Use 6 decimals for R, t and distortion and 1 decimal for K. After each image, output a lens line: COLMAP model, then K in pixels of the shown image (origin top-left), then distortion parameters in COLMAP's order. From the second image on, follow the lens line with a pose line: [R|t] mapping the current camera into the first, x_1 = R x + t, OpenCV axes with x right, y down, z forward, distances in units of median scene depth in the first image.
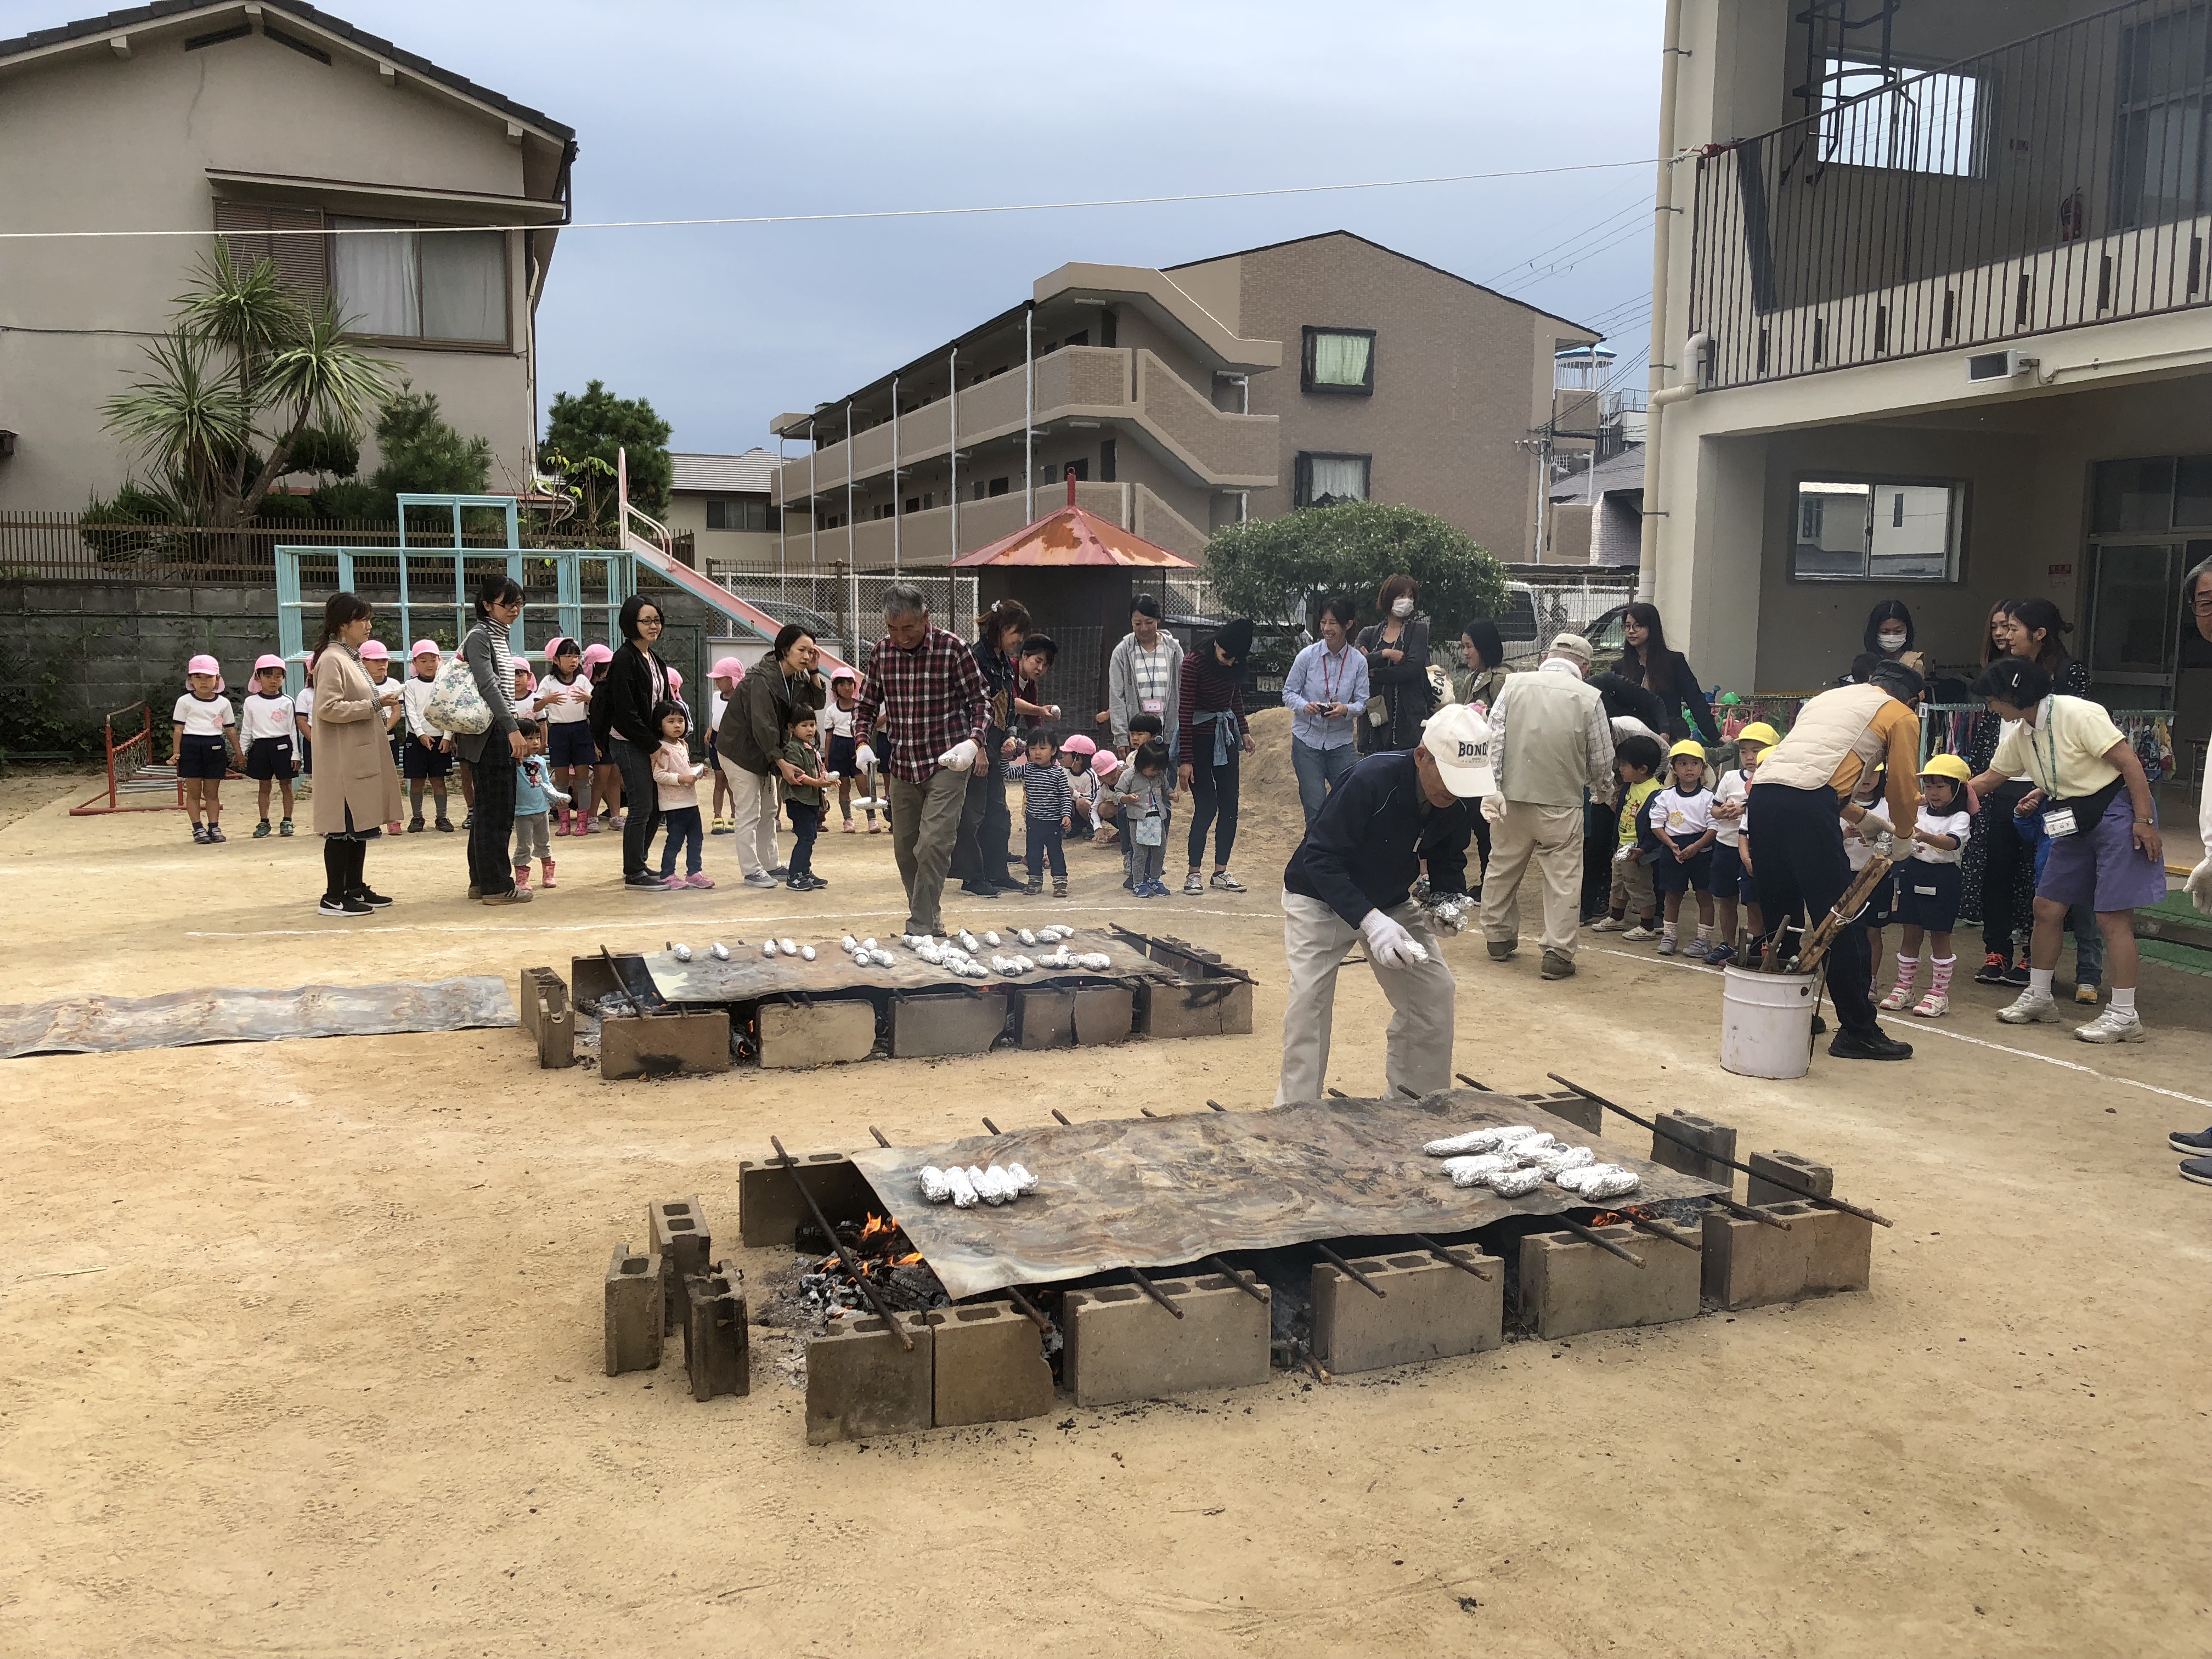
lens RADIAL K [[1816.4, 0, 1106.0], [0, 1816.4, 829.5], [0, 0, 1]] dist [0.085921, -0.097289]
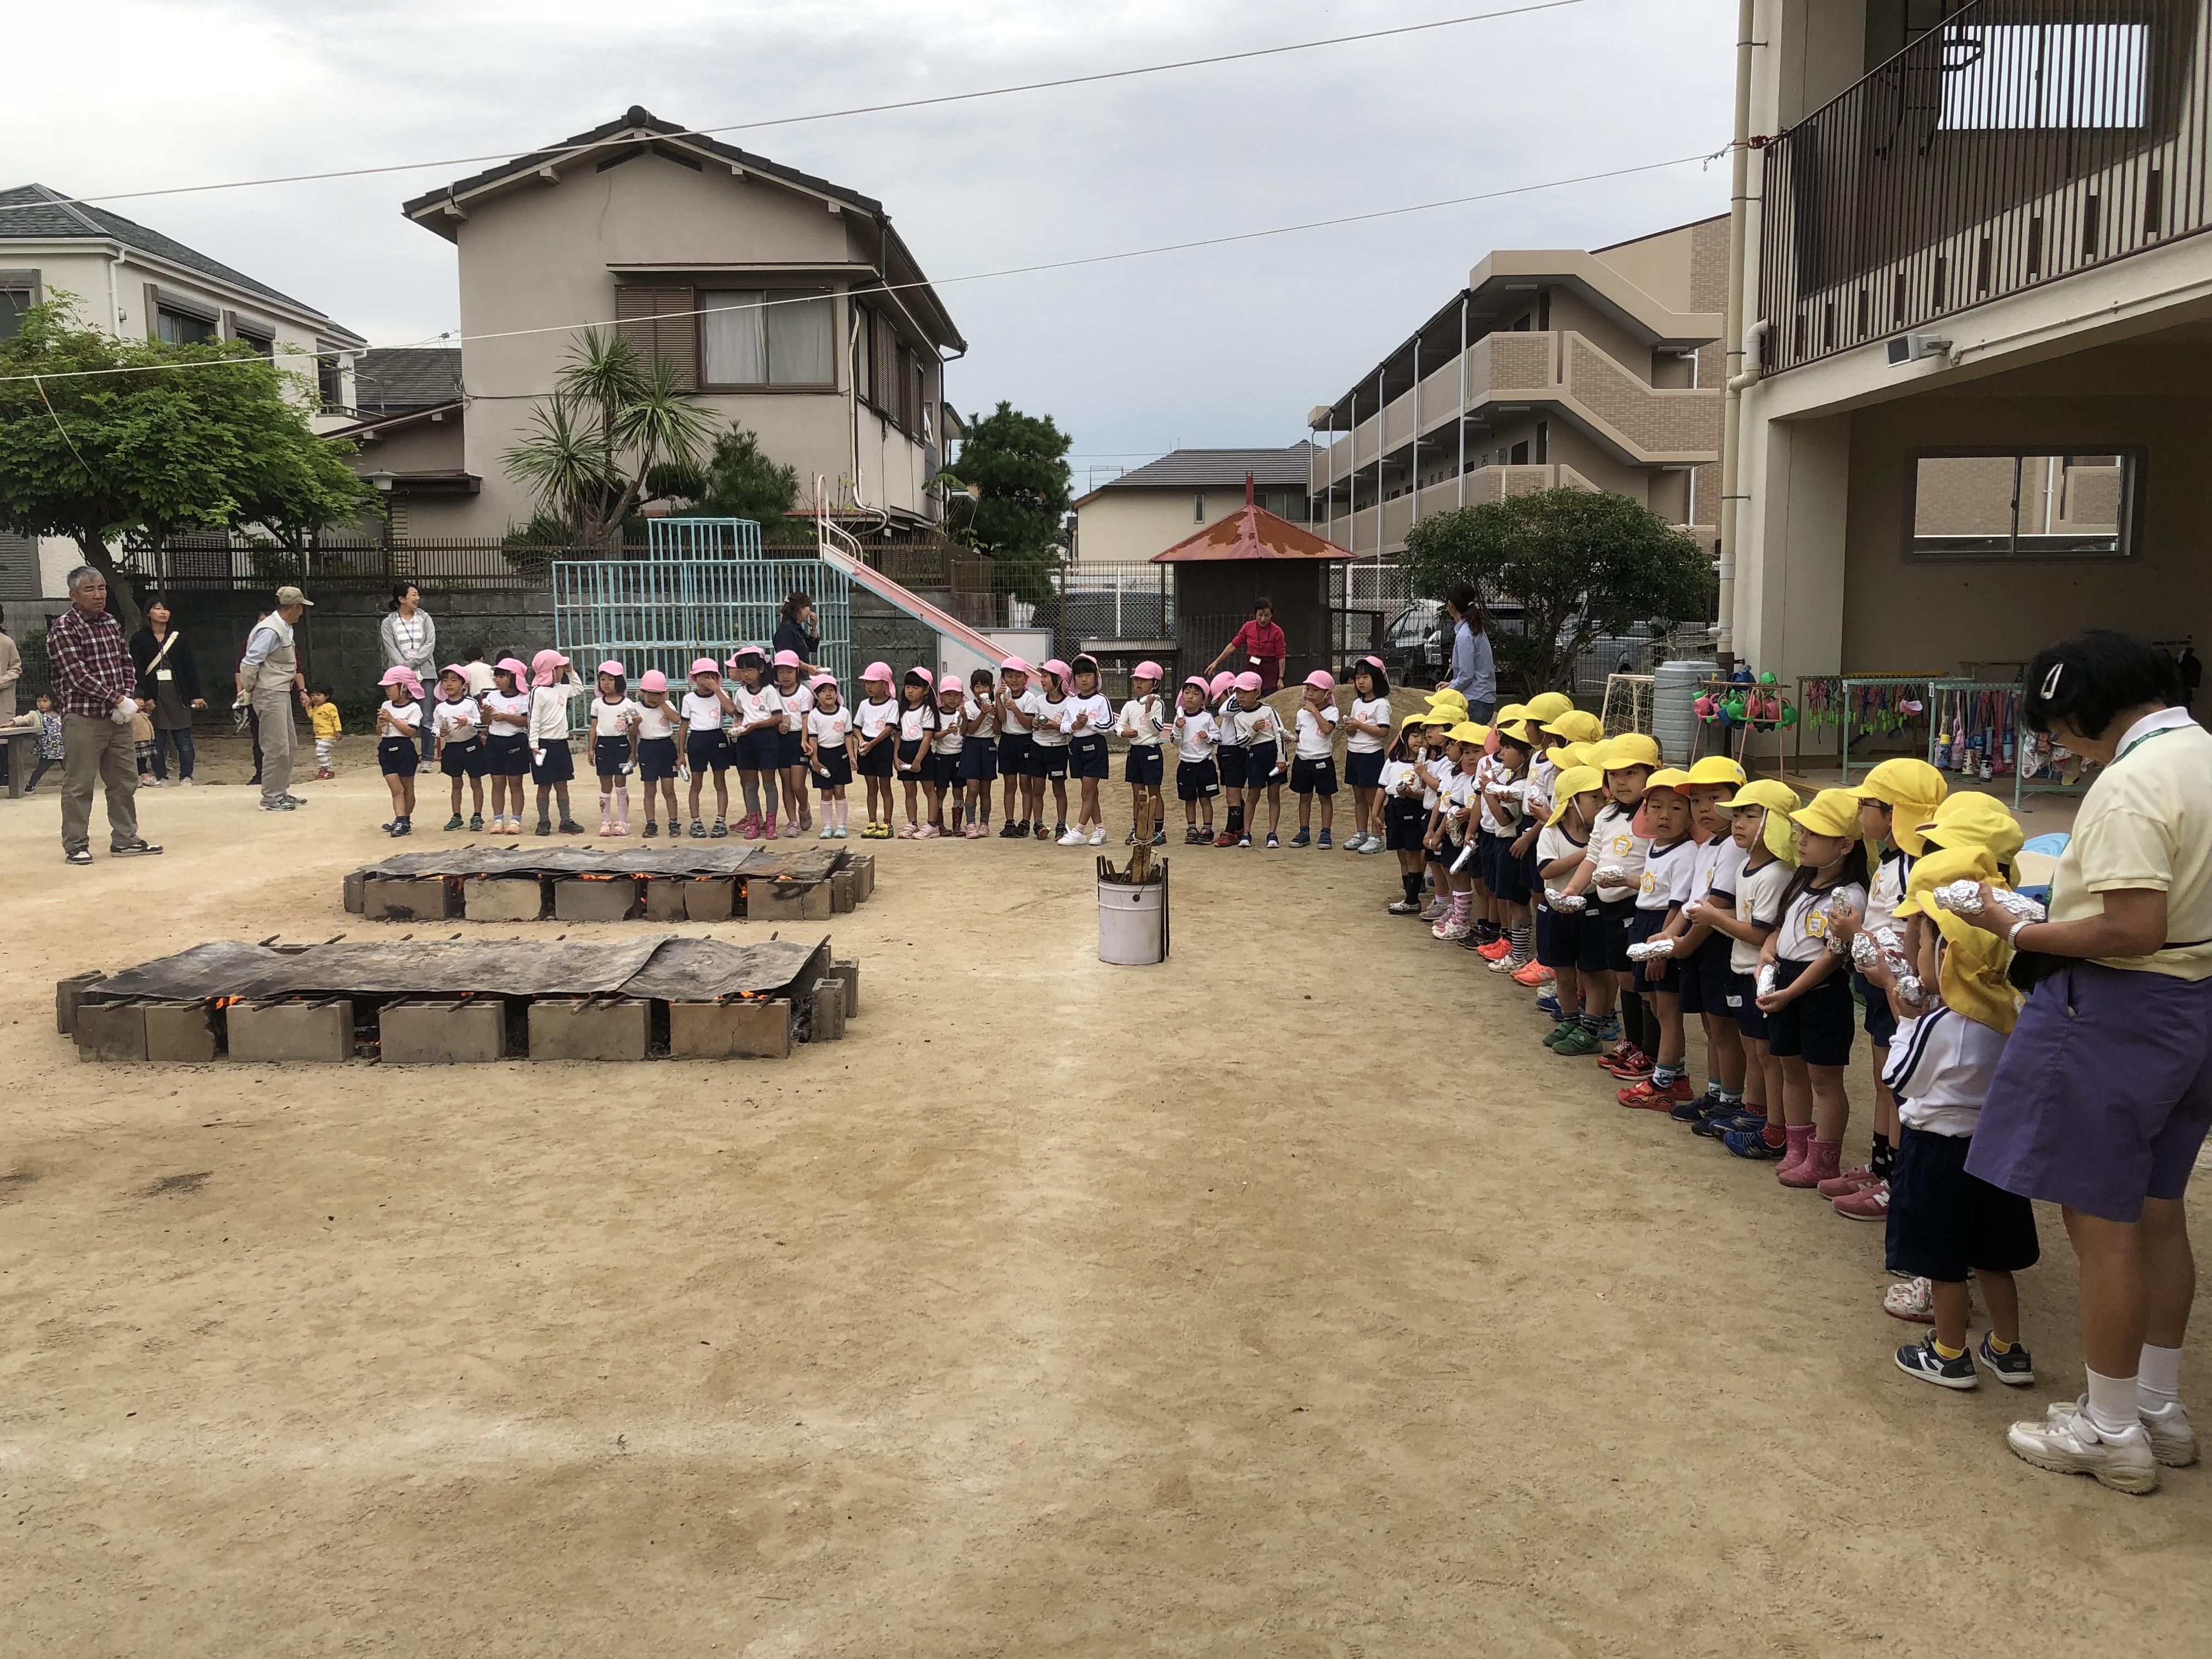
lens RADIAL K [[1967.9, 0, 1220.9], [0, 1967.9, 827.9], [0, 0, 1]] dist [0.120799, -0.226362]
pose [[0.928728, 0.028896, -0.369633, 0.421225], [-0.029444, 0.999558, 0.004160, 0.013582], [0.369590, 0.007020, 0.929169, -0.118627]]
